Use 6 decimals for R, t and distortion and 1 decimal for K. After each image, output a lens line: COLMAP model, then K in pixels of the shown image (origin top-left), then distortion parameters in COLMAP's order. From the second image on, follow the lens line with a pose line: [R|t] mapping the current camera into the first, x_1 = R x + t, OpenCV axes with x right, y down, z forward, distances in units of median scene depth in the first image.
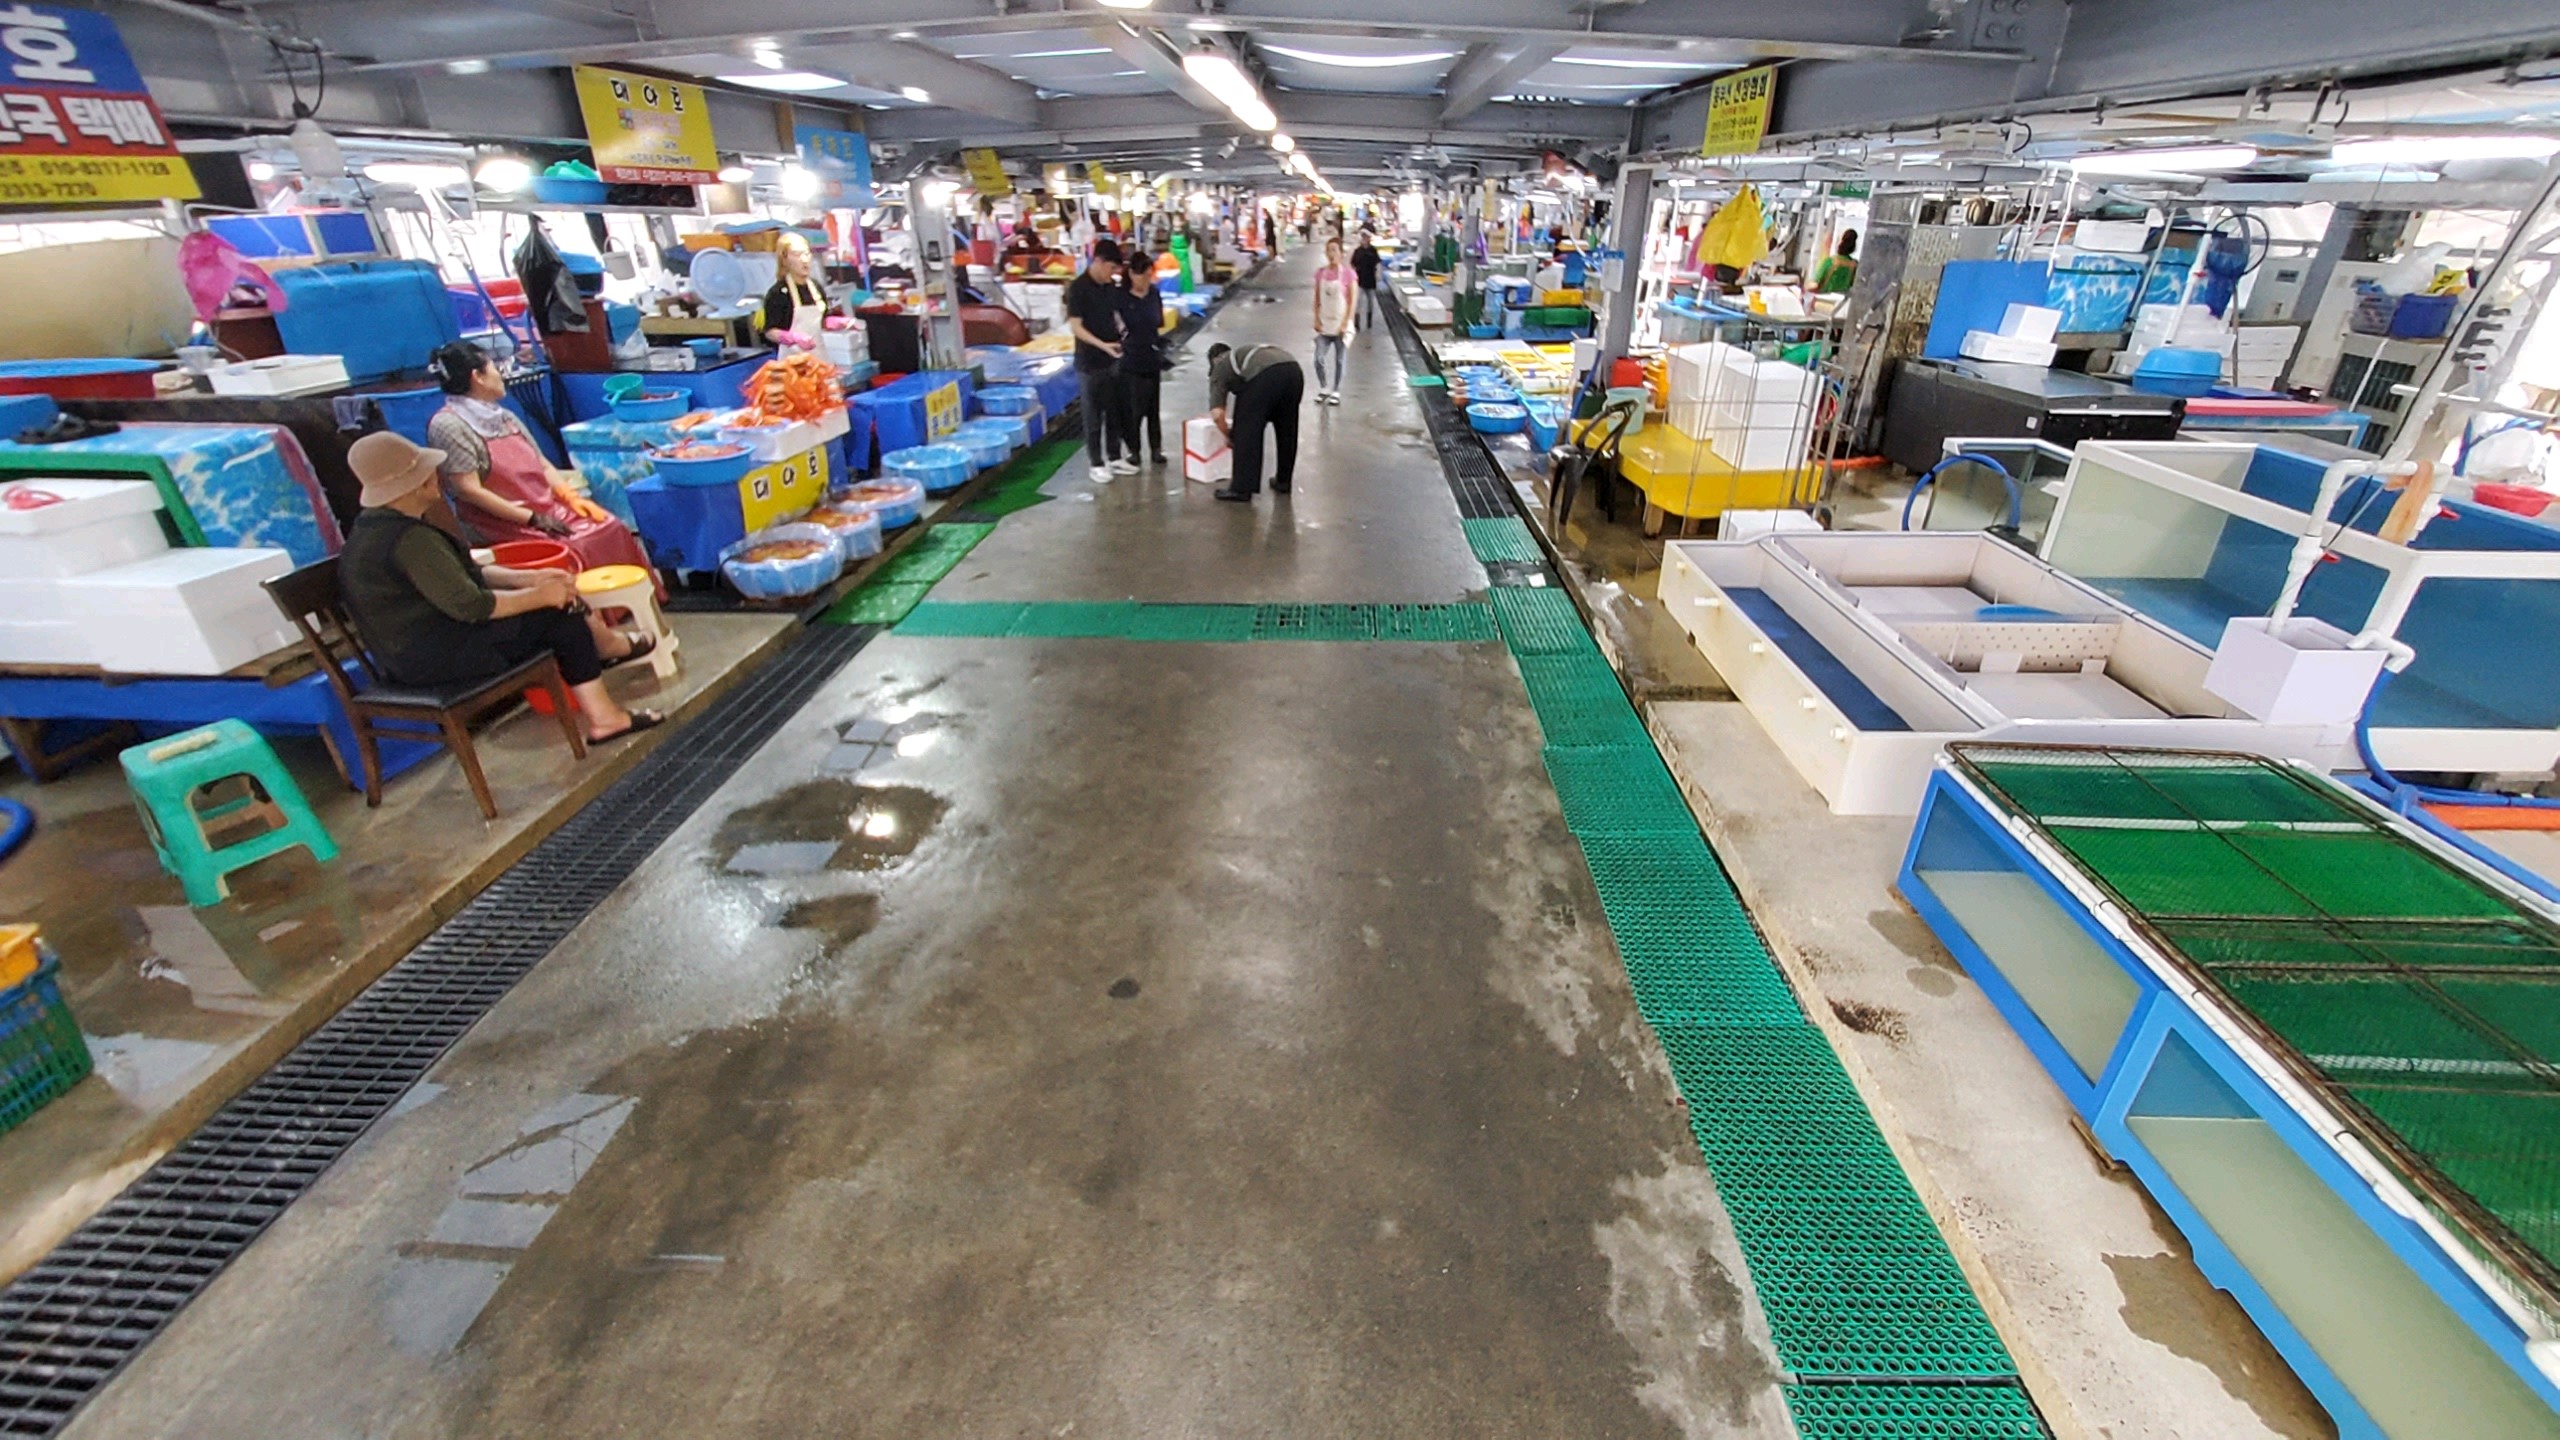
lens RADIAL K [[1027.2, 0, 1315.7], [0, 1027.2, 720.4], [0, 0, 1]] dist [-0.003378, -0.000251]
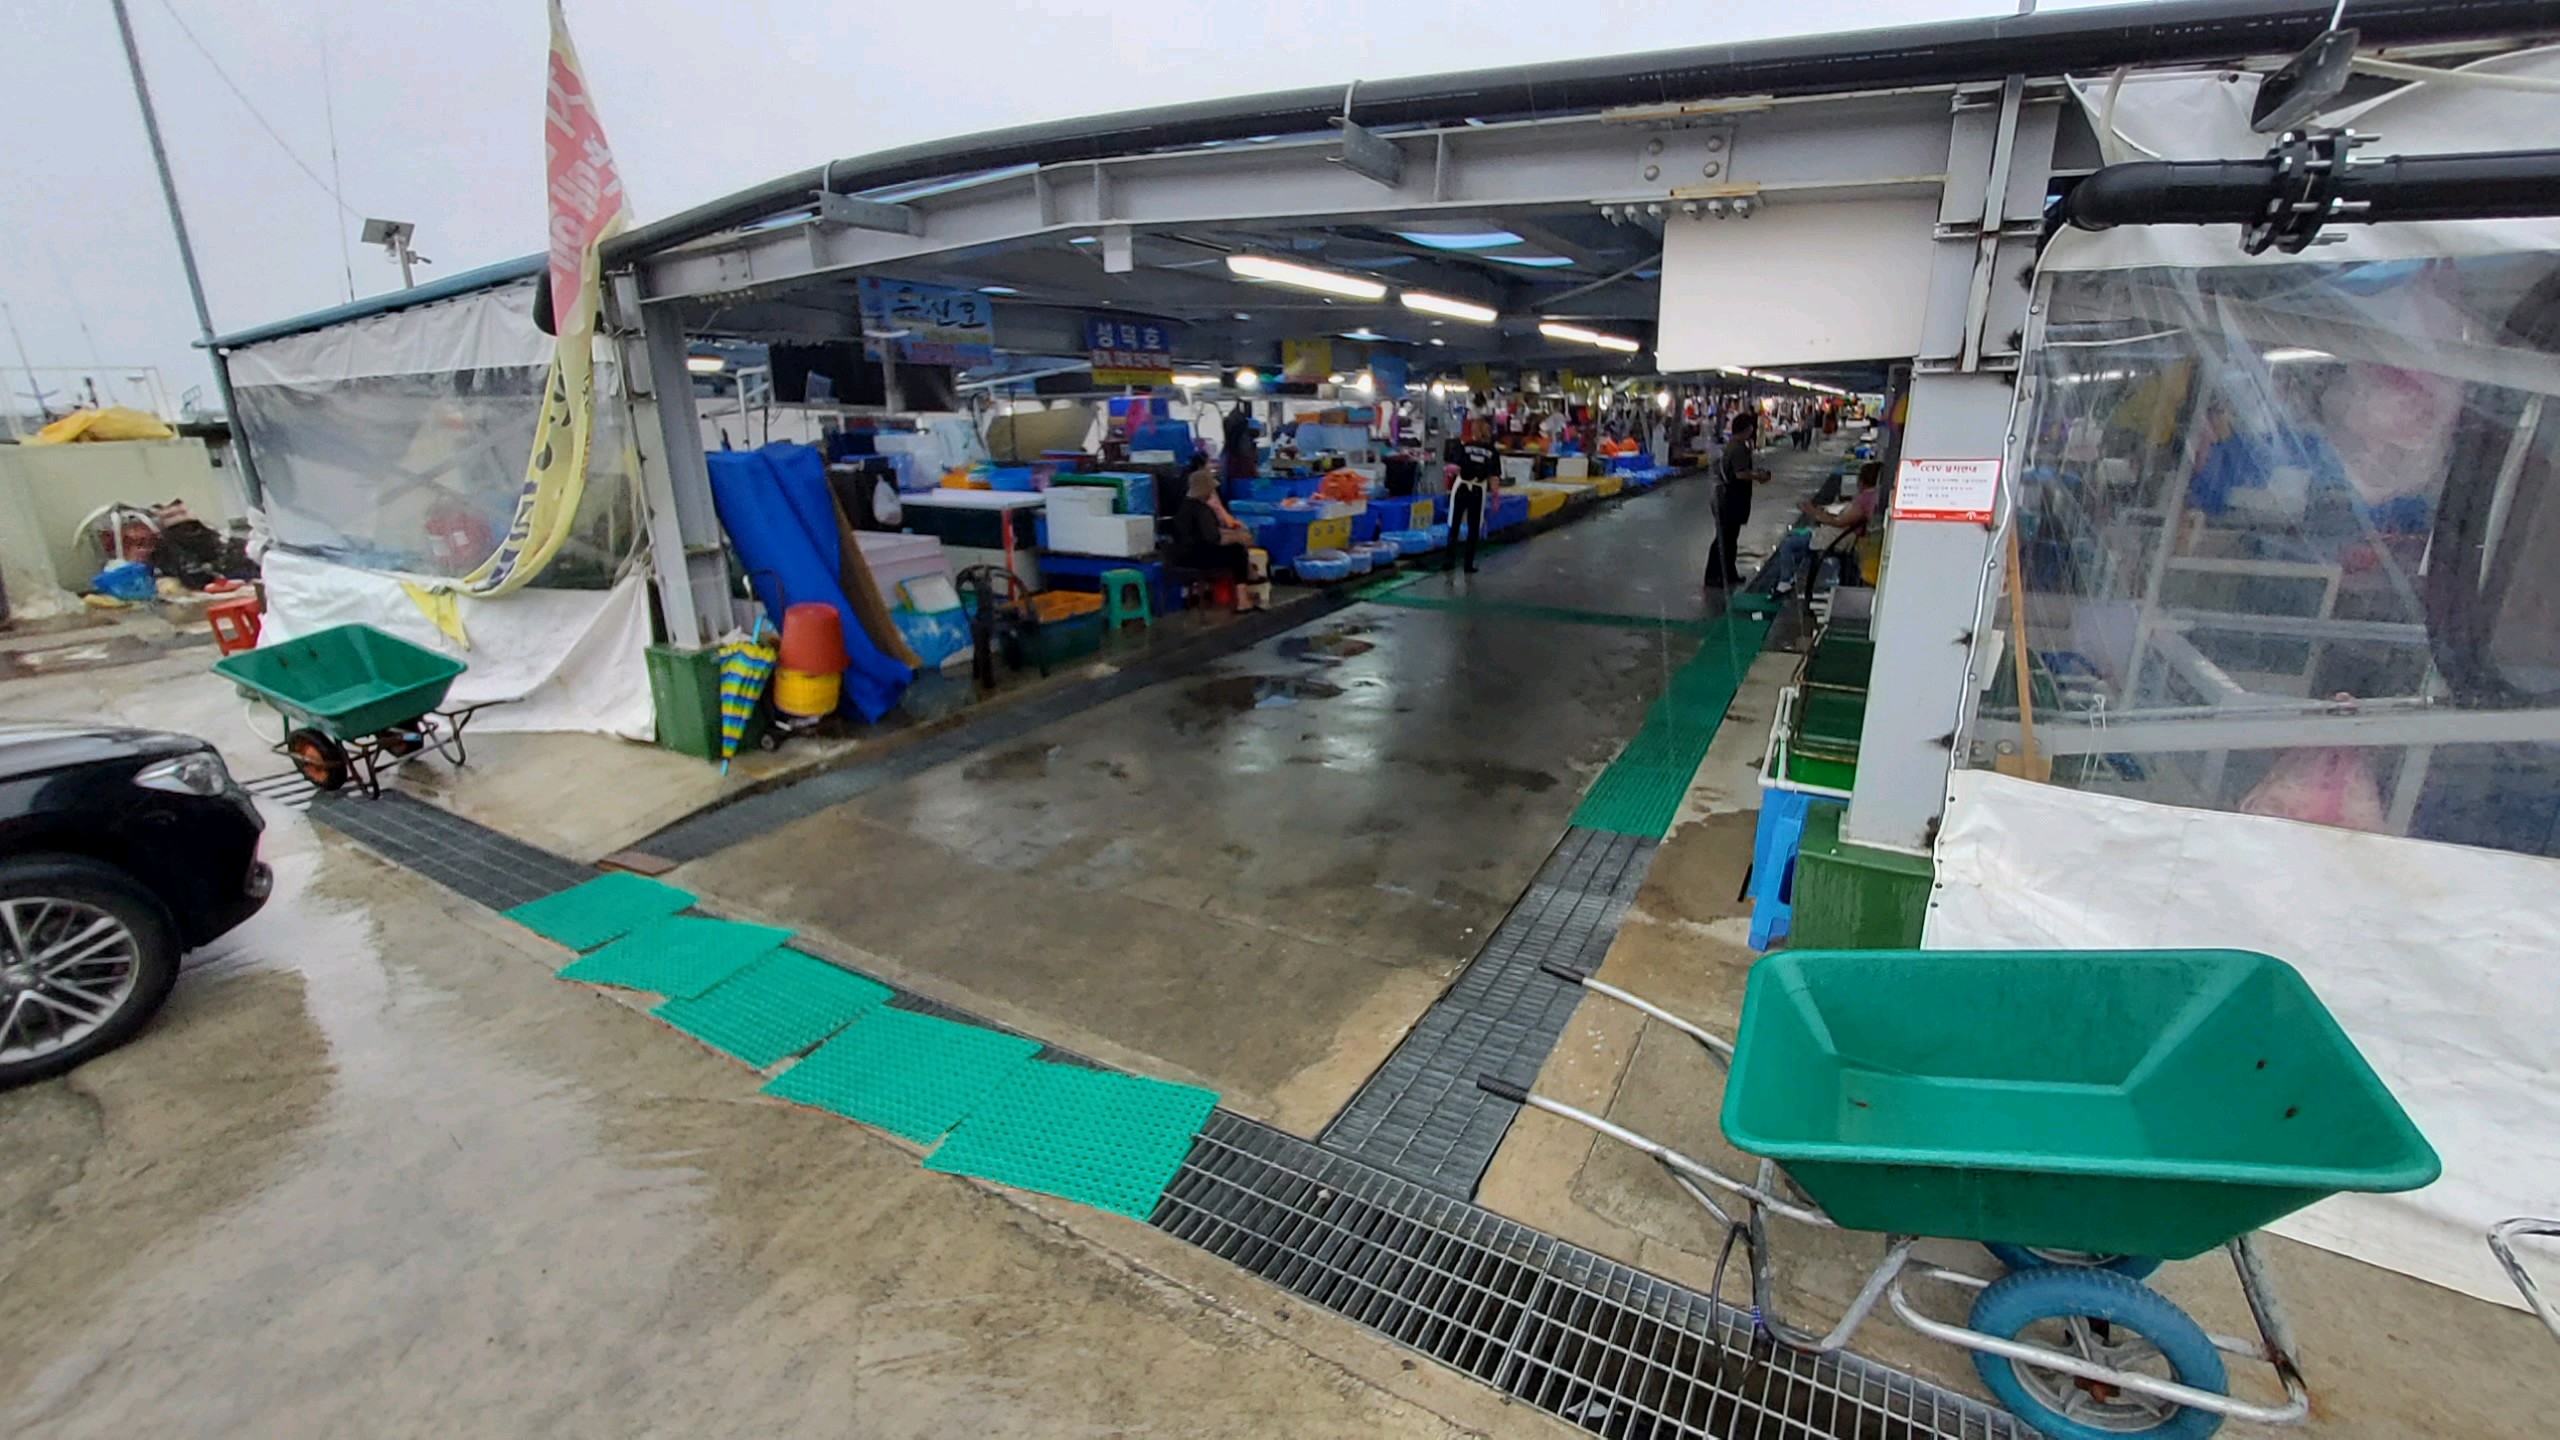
lens RADIAL K [[1037.1, 0, 1305.7], [0, 1037.1, 718.6], [0, 0, 1]] dist [-0.012434, -0.000003]
pose [[0.892146, 0.126502, -0.433673, 0.229088], [-0.200010, 0.971383, -0.128107, 0.261560], [0.405056, 0.201029, 0.891917, -0.473614]]
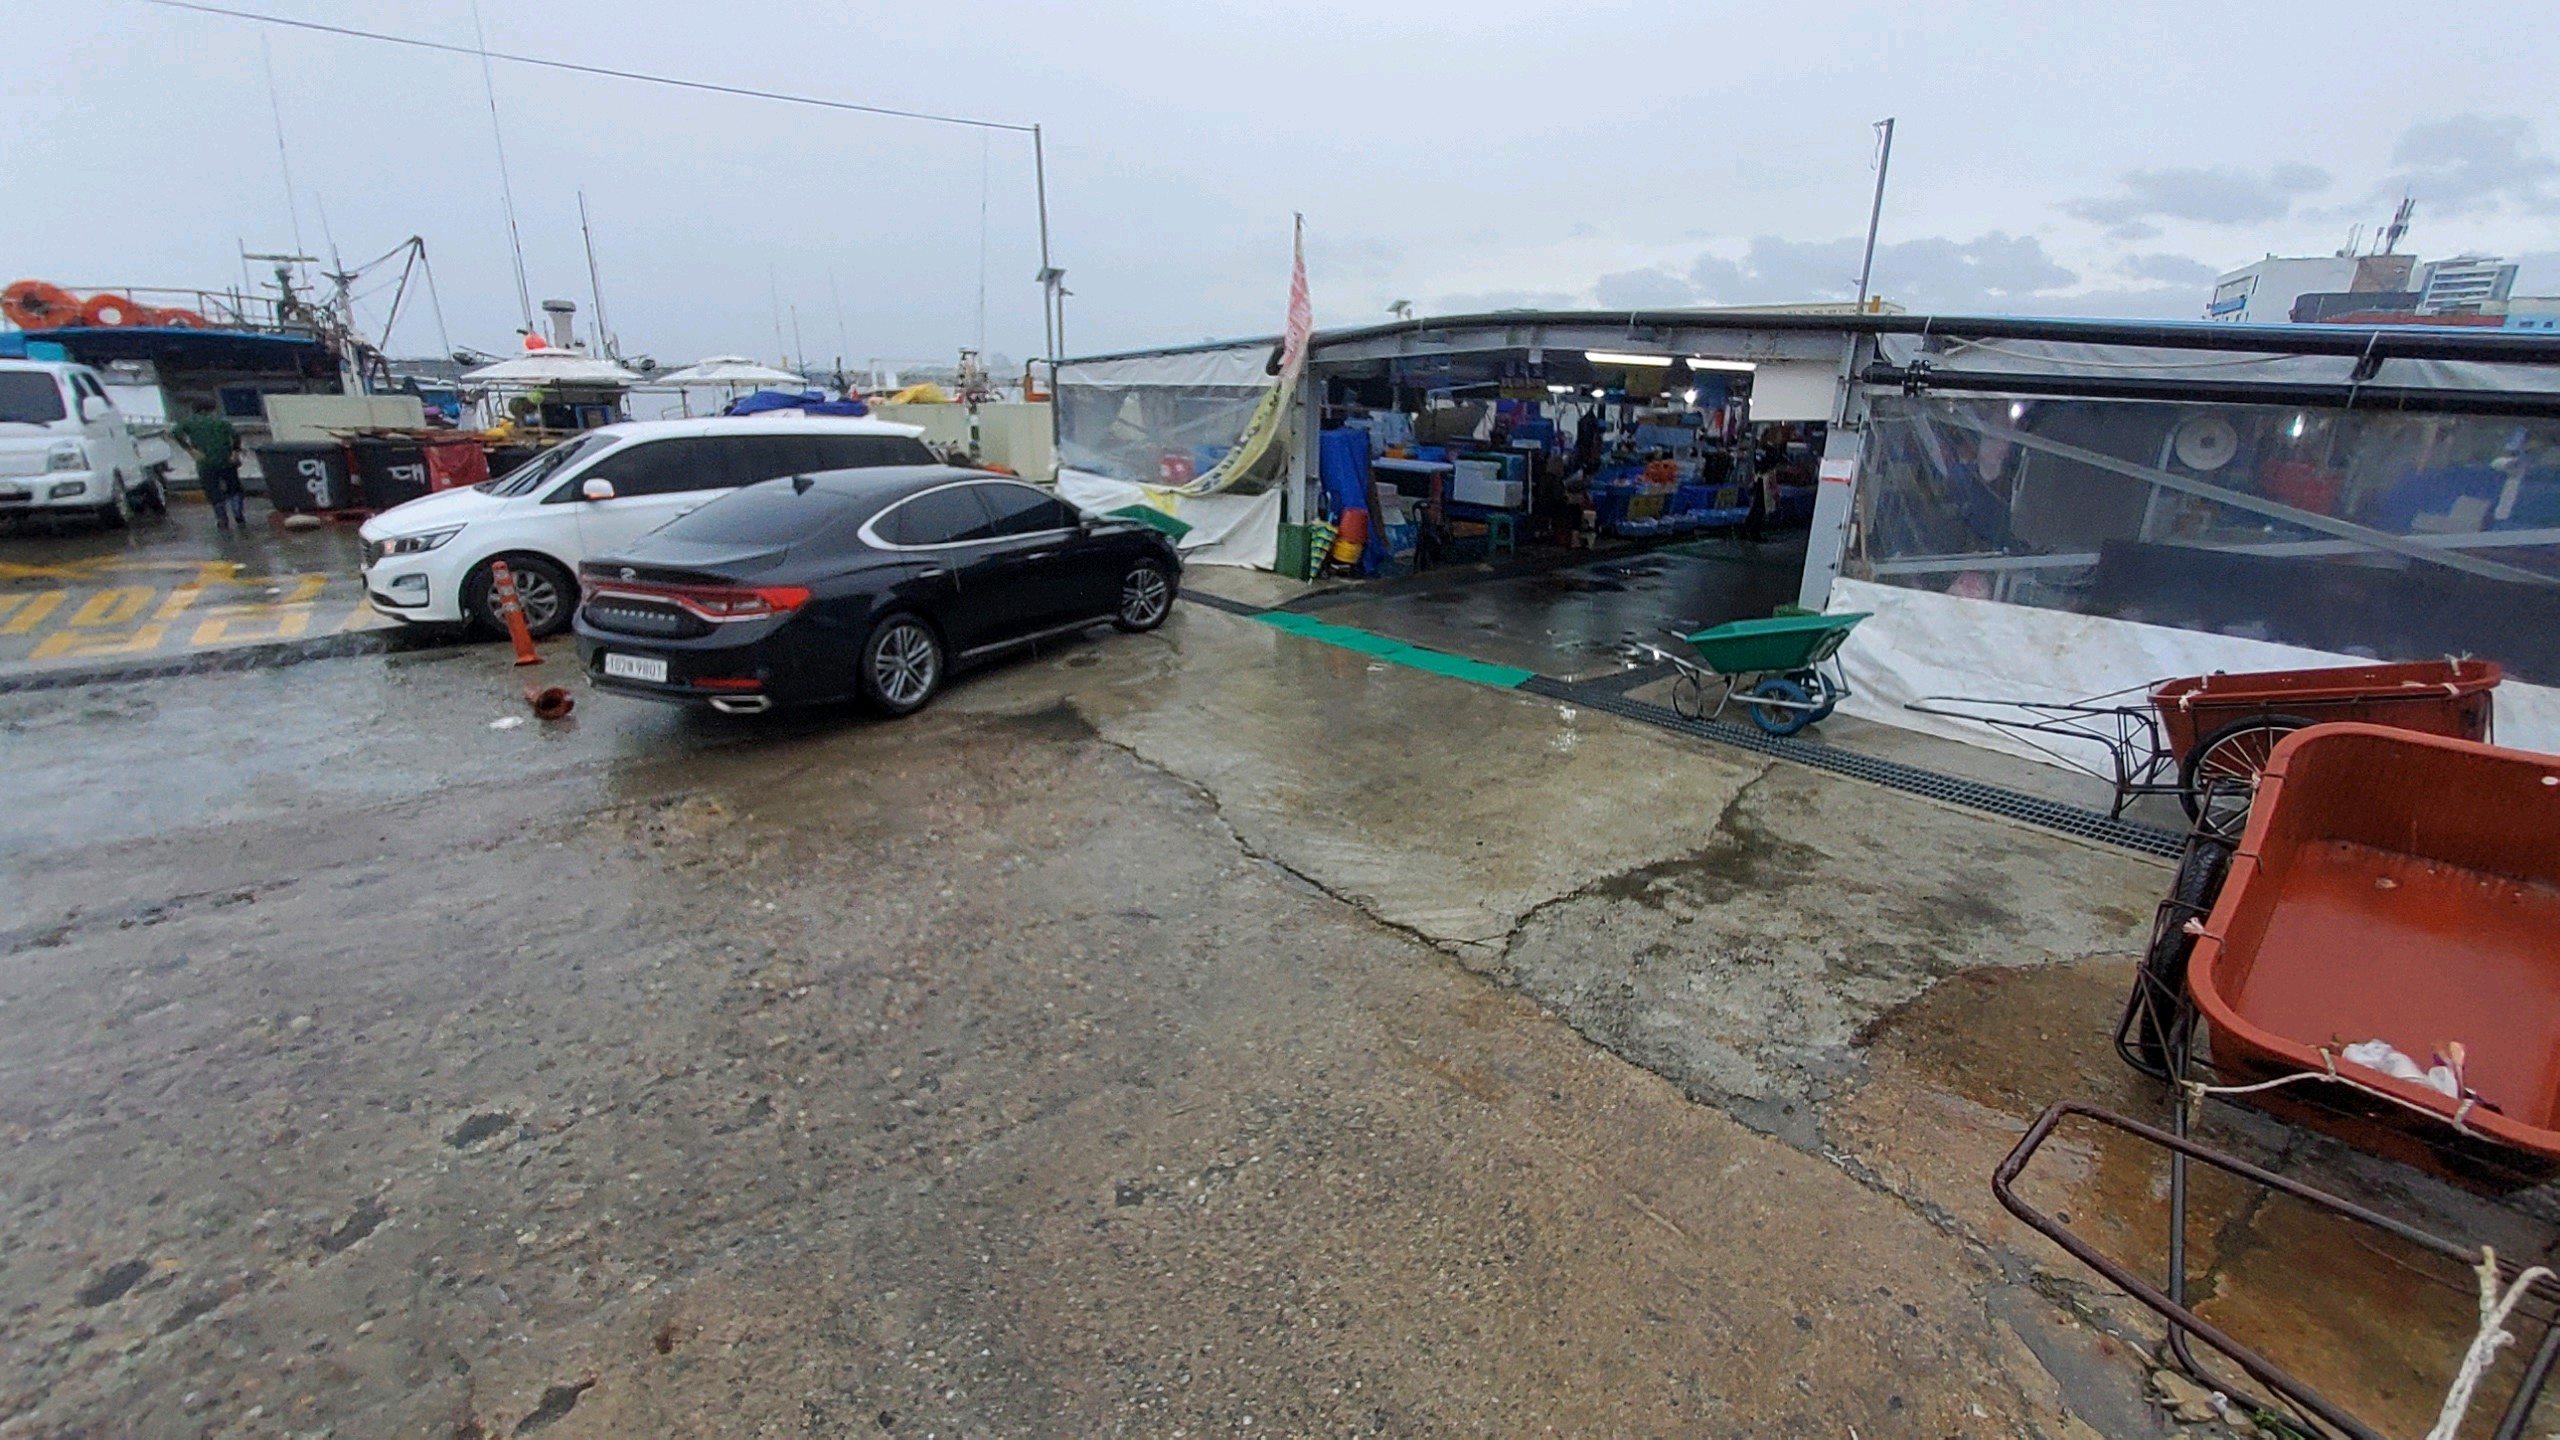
lens RADIAL K [[1027.2, 0, 1315.7], [0, 1027.2, 720.4], [0, 0, 1]] dist [-0.003378, -0.000251]
pose [[0.701699, 0.237892, -0.671584, 0.590956], [-0.345774, 0.937868, -0.029063, 0.493336], [0.622943, 0.252610, 0.740358, -0.998084]]
